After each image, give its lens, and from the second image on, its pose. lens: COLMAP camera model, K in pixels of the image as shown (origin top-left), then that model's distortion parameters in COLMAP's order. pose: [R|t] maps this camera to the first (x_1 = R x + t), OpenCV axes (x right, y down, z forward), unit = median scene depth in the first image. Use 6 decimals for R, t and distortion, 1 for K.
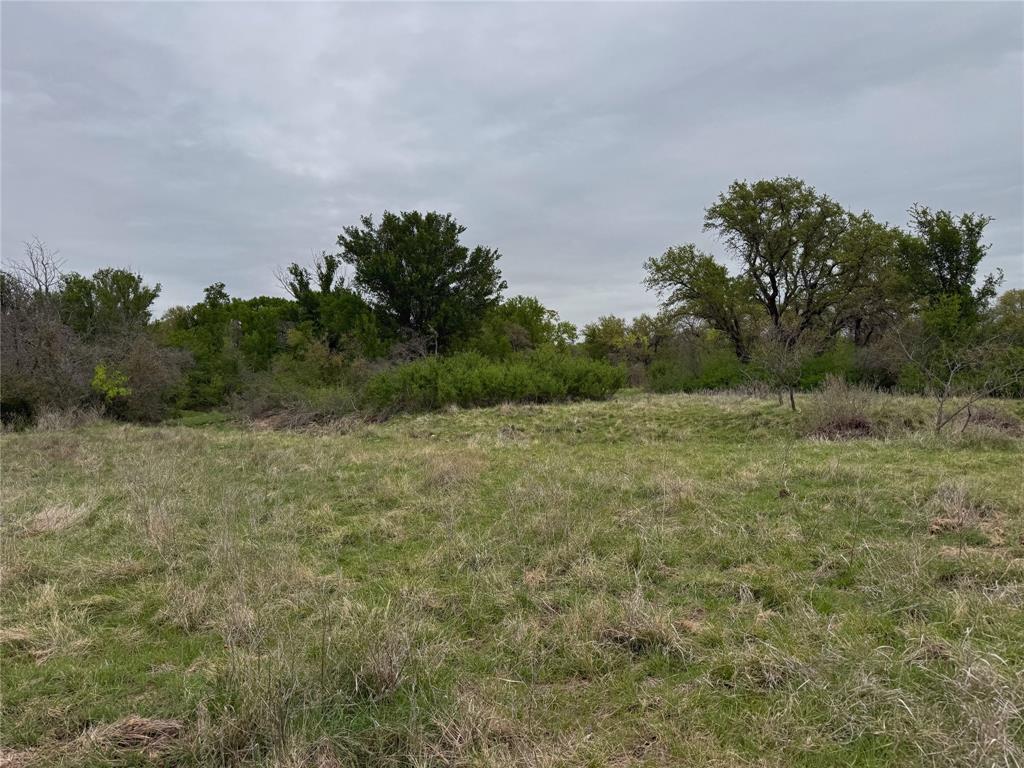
lens RADIAL K [[710.7, 0, 512.0], [0, 710.7, 384.0], [0, 0, 1]] dist [-0.005650, -0.002607]
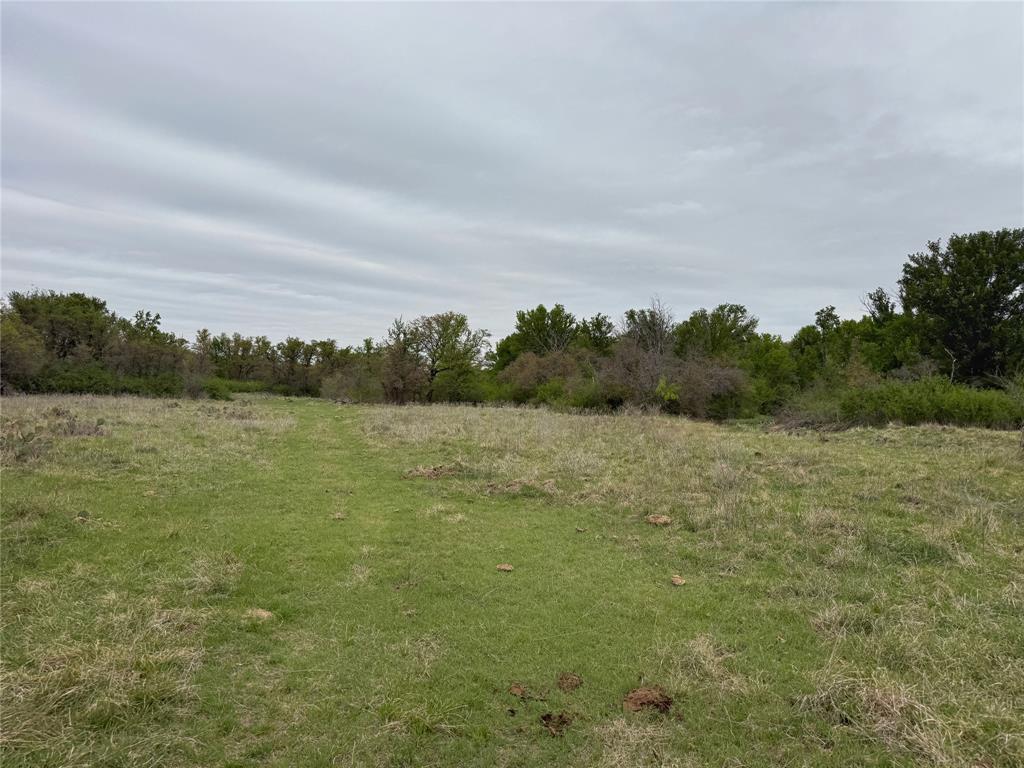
lens RADIAL K [[710.7, 0, 512.0], [0, 710.7, 384.0], [0, 0, 1]] dist [-0.005650, -0.002607]
pose [[0.604930, 0.034671, -0.795523, 0.258859], [-0.045899, 0.998909, 0.008632, -0.006765], [0.794954, 0.031292, 0.605862, -0.123161]]
